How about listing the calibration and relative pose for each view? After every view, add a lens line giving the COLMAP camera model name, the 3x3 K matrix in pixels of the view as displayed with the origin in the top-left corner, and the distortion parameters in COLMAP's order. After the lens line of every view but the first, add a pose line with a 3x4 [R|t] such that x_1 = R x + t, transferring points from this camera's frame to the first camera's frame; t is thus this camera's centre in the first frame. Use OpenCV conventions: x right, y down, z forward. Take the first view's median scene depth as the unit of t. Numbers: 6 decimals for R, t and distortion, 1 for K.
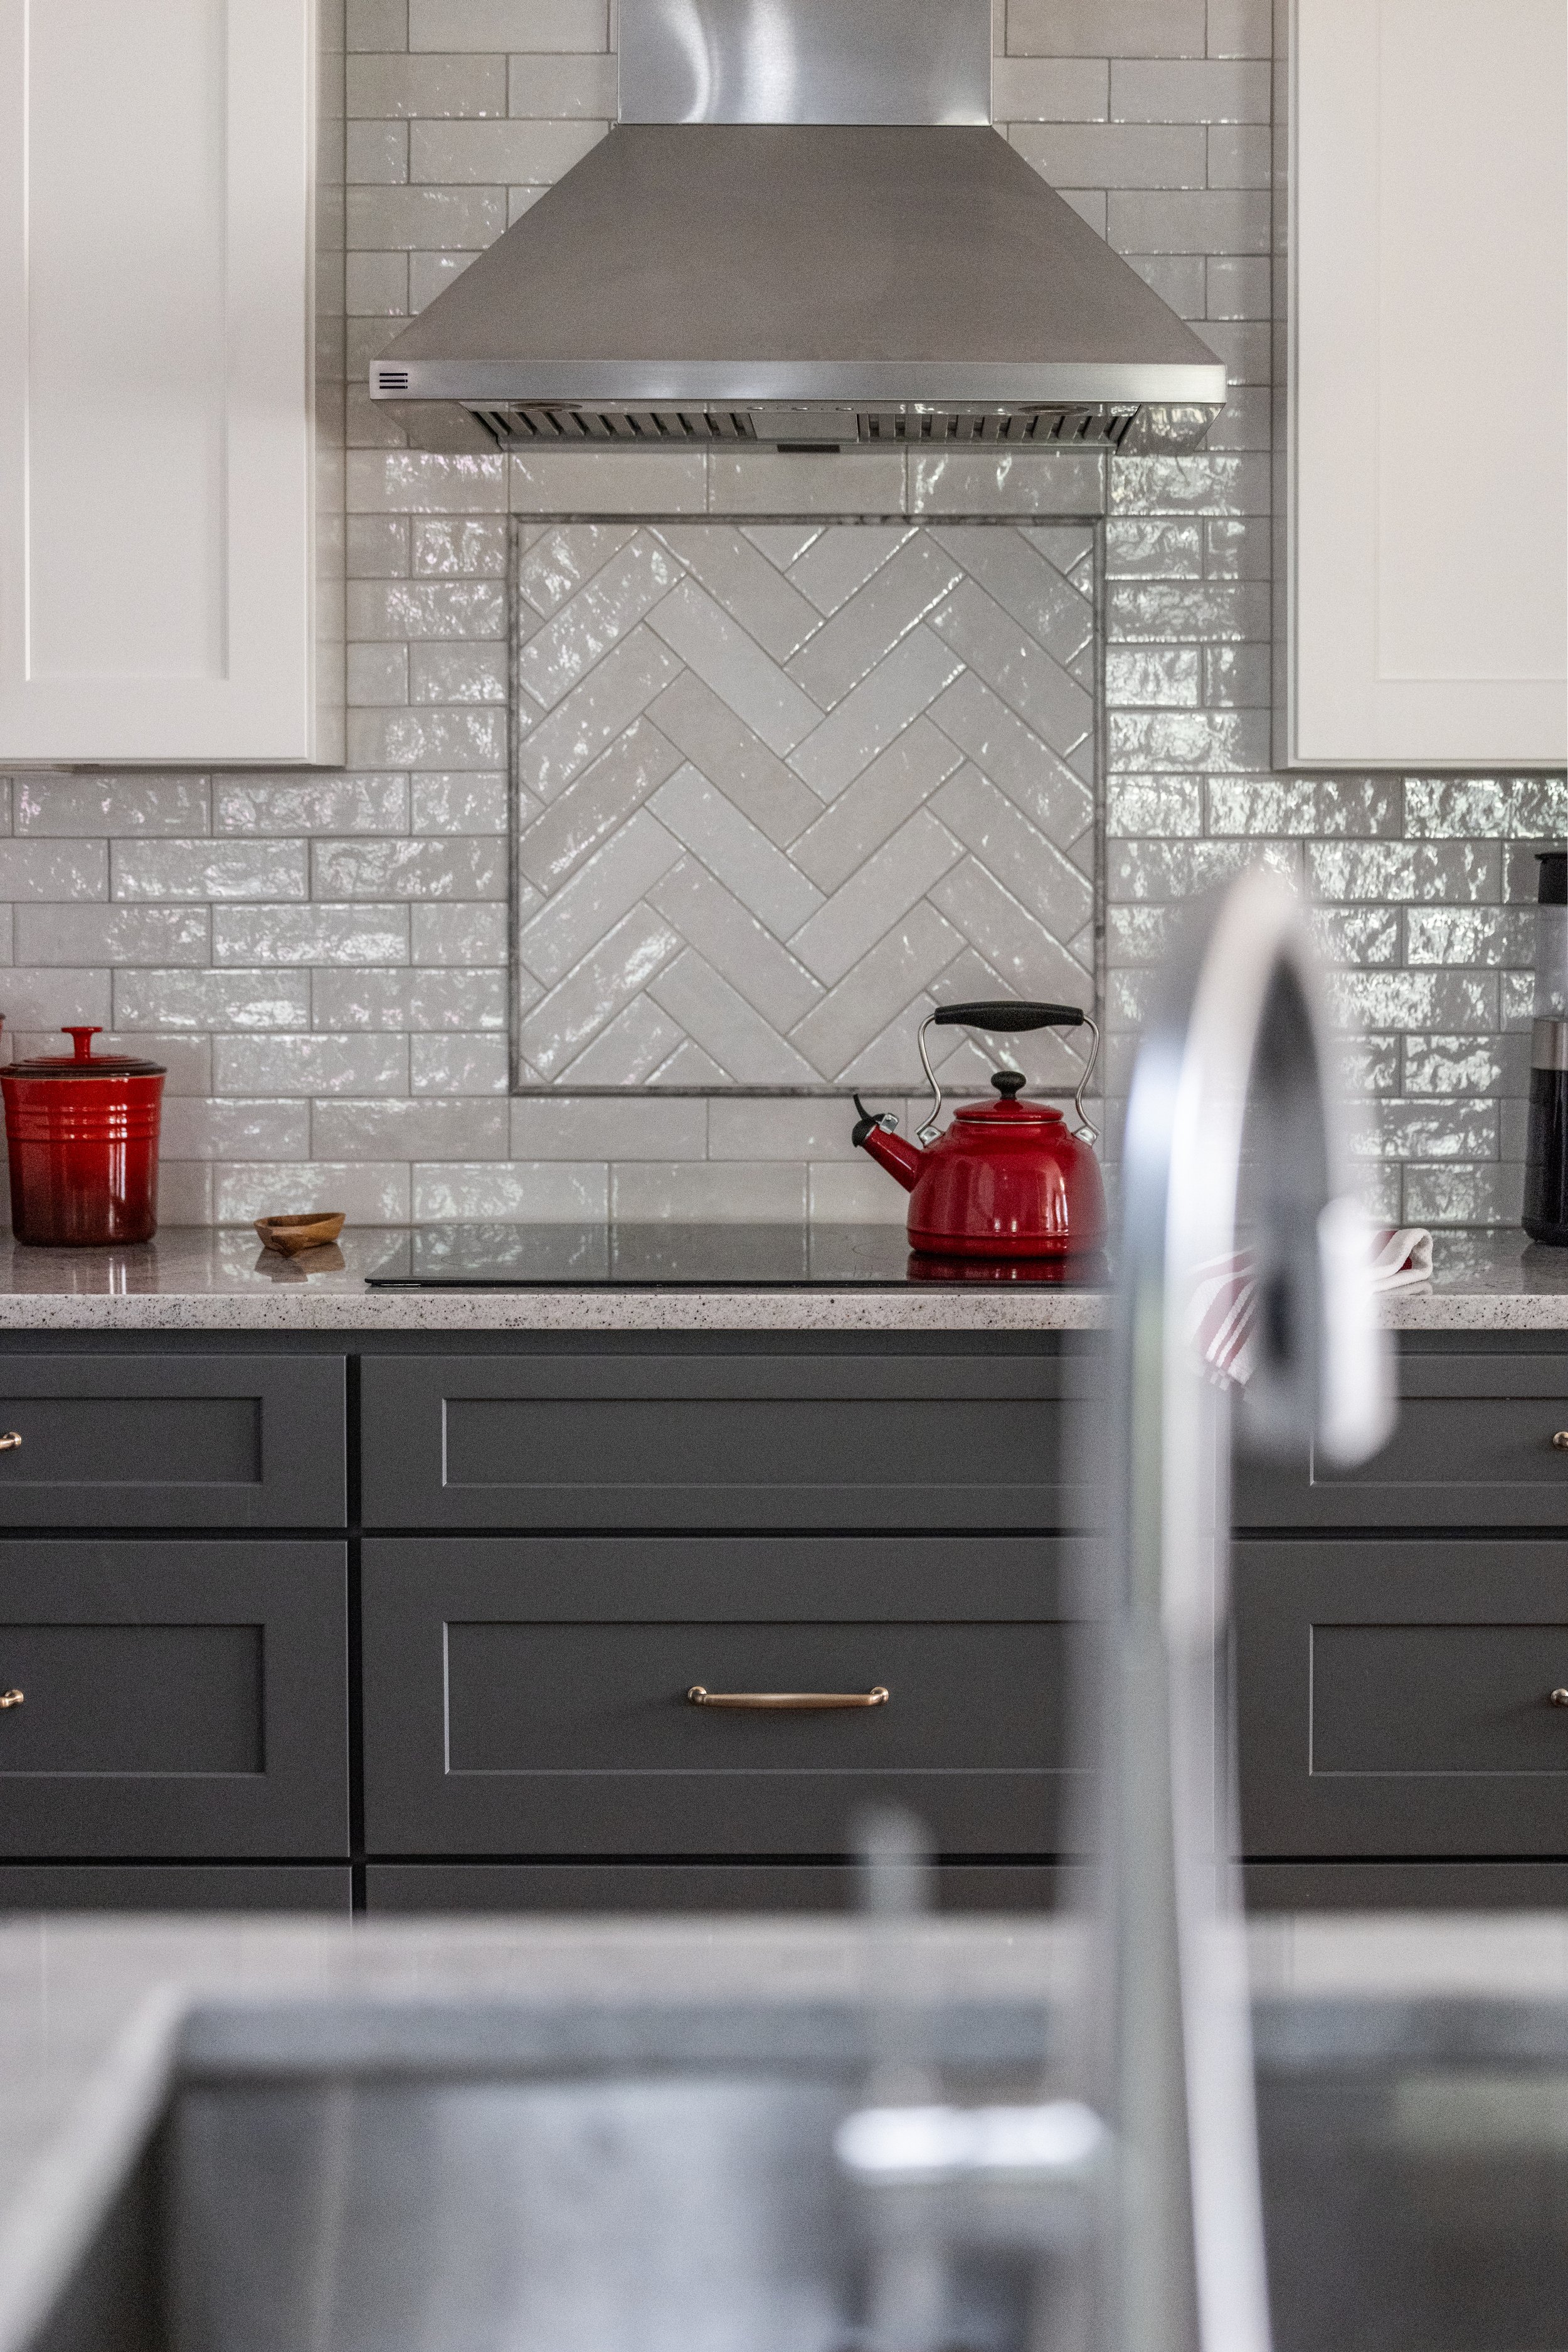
lens RADIAL K [[6360.2, 0, 784.0], [0, 6360.2, 1176.0], [0, 0, 1]] dist [-0.067726, -0.351591]
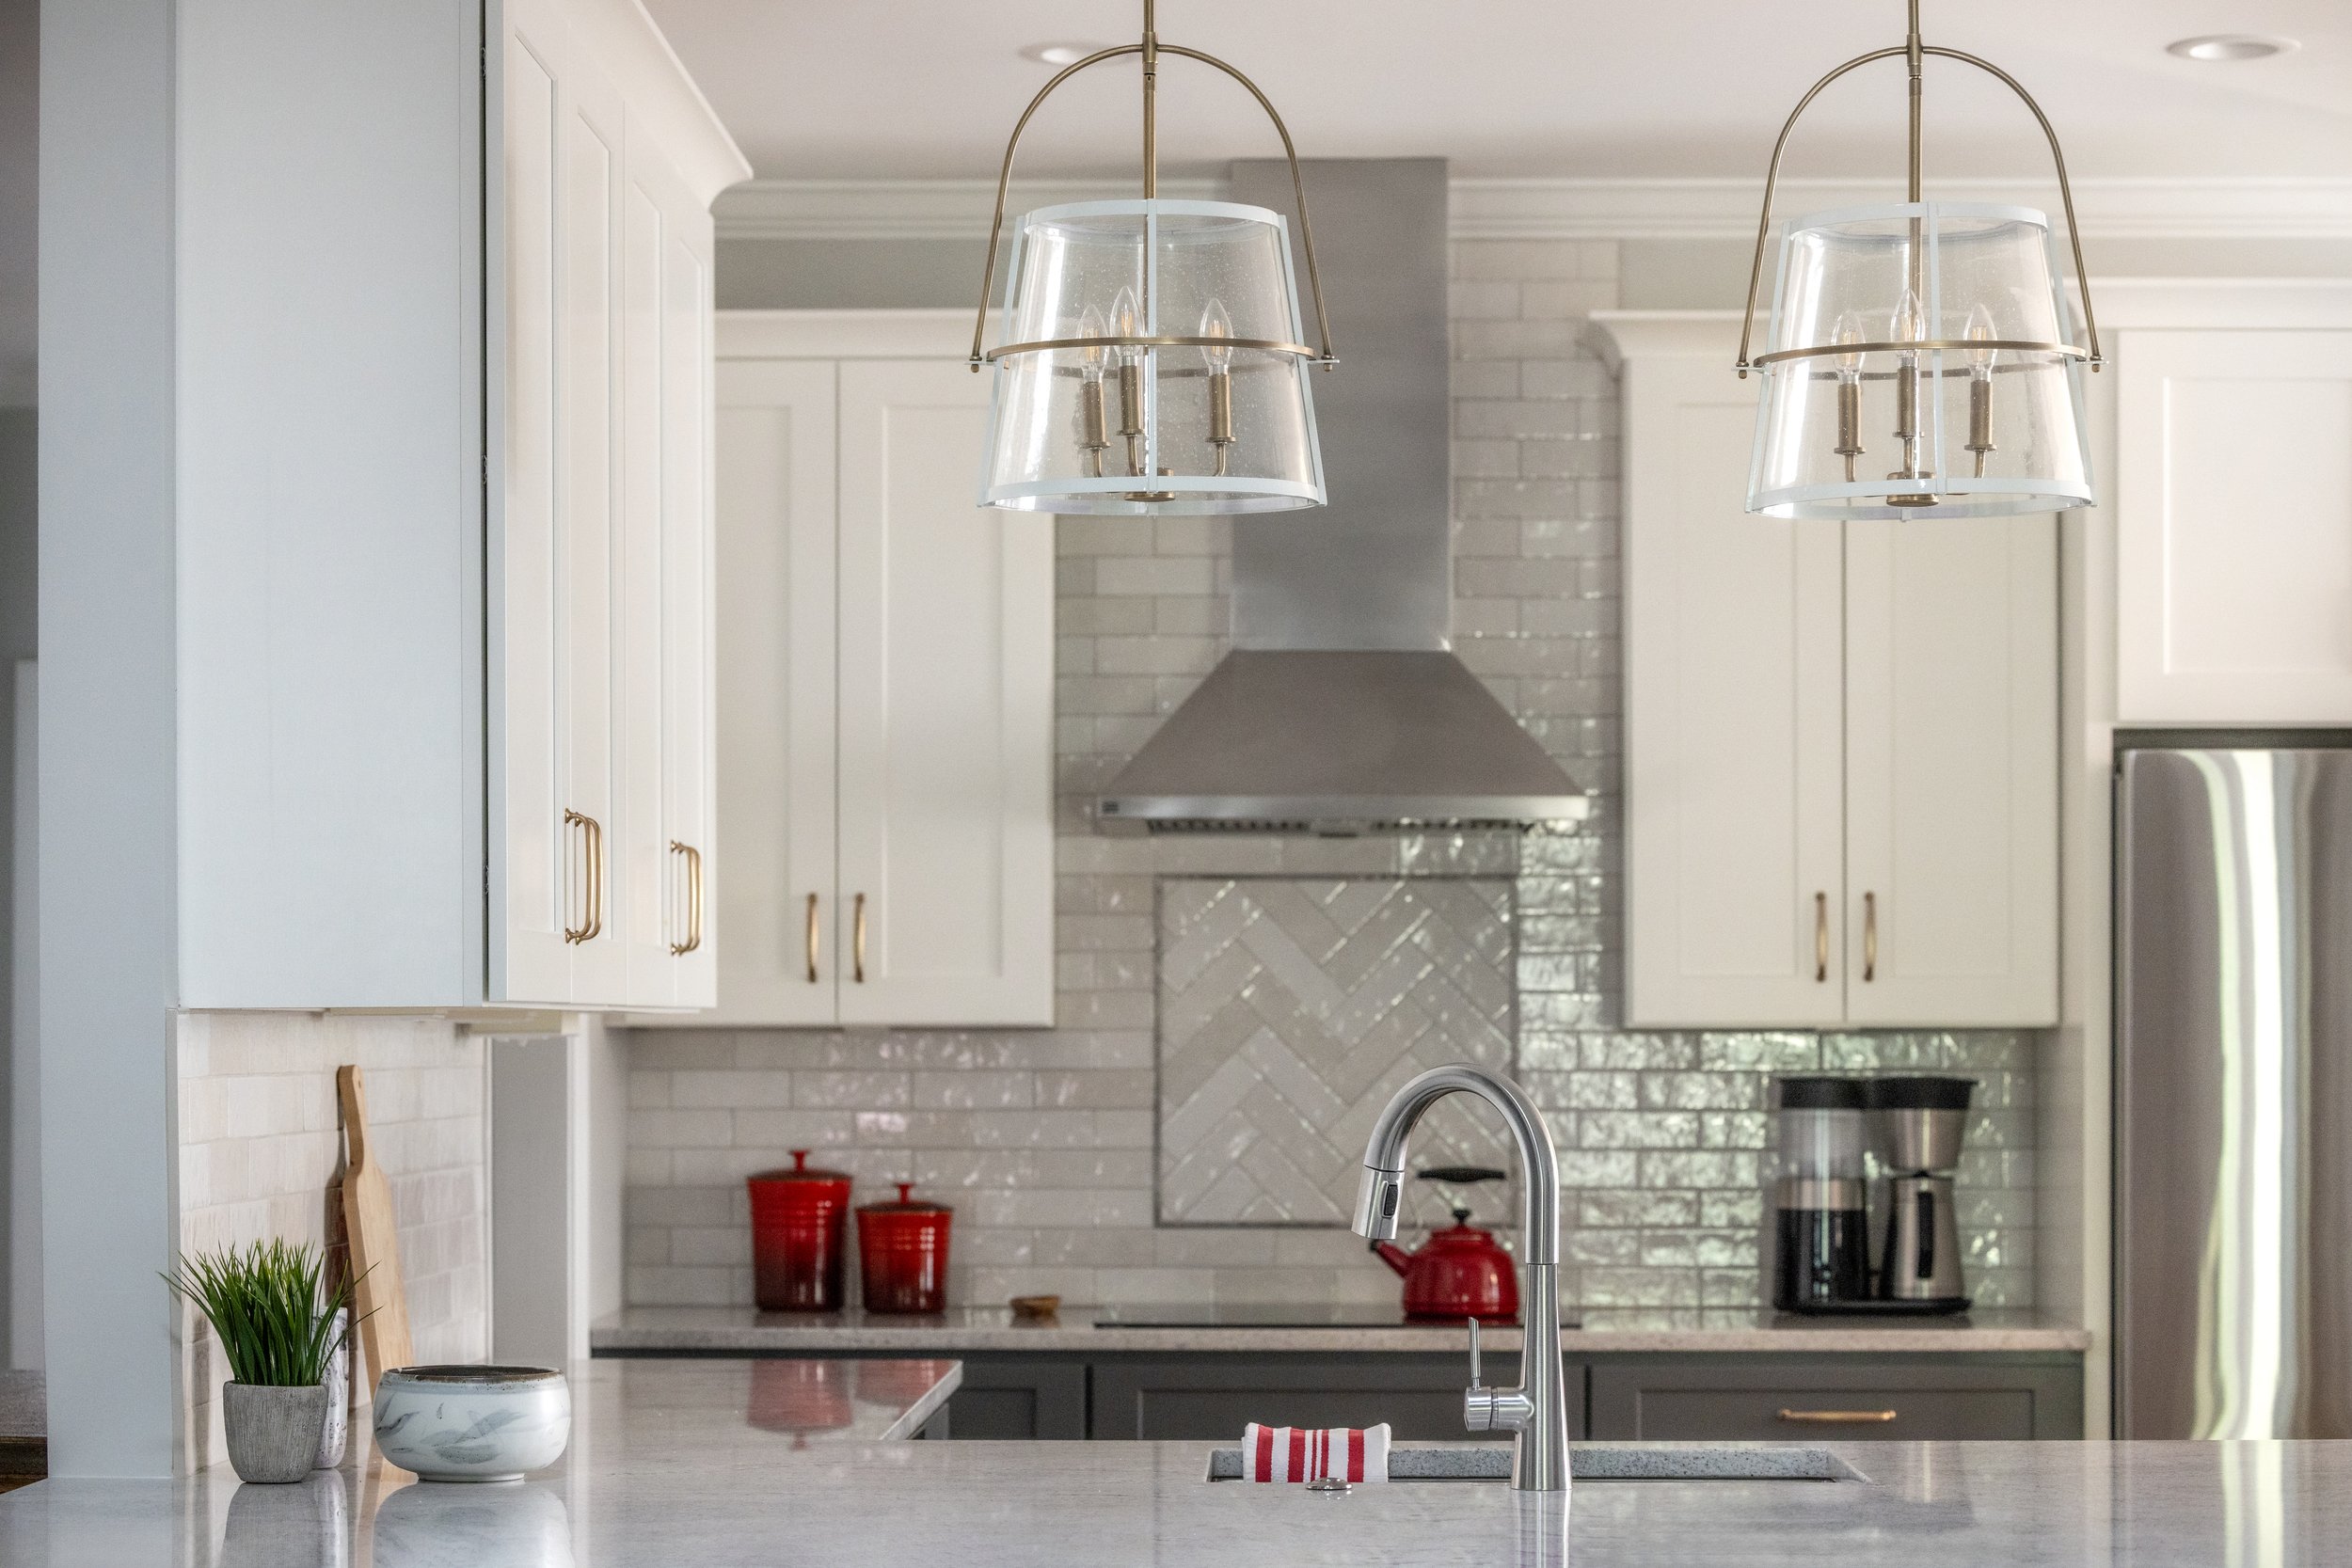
lens RADIAL K [[8504.3, 0, 1176.0], [0, 8504.3, 784.0], [0, 0, 1]] dist [-0.862144, 0.576473]
pose [[0.999867, -0.000139, 0.016322, -0.073817], [0.001684, 0.995504, -0.094702, 0.080927], [-0.016235, 0.094717, 0.995372, -1.190969]]
